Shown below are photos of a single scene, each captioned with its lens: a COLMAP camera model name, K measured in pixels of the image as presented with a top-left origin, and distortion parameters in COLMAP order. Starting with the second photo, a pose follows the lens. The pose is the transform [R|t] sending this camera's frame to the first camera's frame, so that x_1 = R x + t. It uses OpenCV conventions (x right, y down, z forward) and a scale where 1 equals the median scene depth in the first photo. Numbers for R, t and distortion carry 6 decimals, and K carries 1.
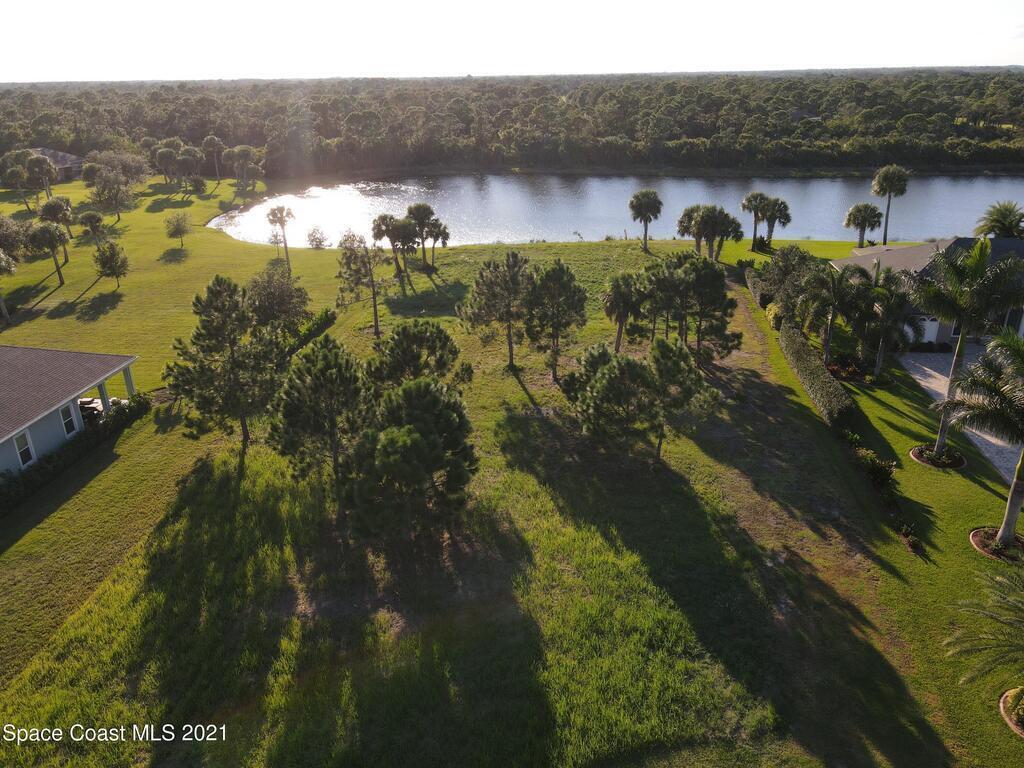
lens RADIAL K [[741.7, 0, 512.8], [0, 741.7, 385.6], [0, 0, 1]] dist [0.017623, -0.003809]
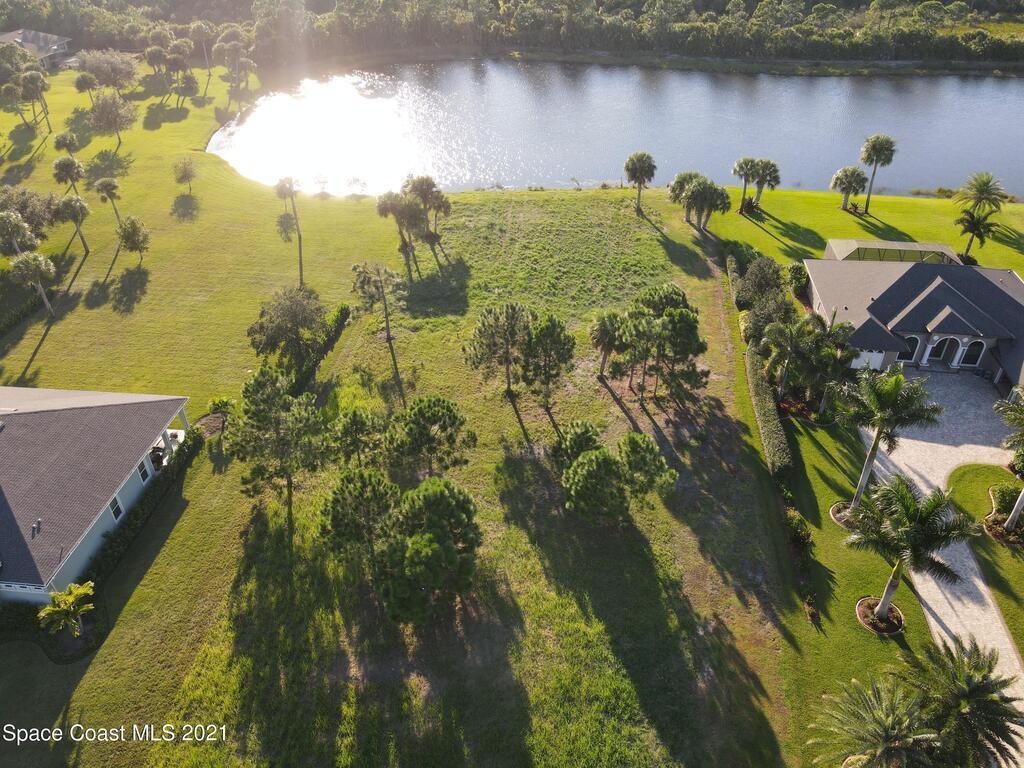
lens RADIAL K [[741.7, 0, 512.7], [0, 741.7, 382.7], [0, 0, 1]] dist [0.017623, -0.003809]
pose [[0.999894, 0.012236, 0.007844, -0.006417], [-0.013655, 0.975748, 0.218469, -0.364874], [-0.004980, -0.218553, 0.975812, -0.152057]]
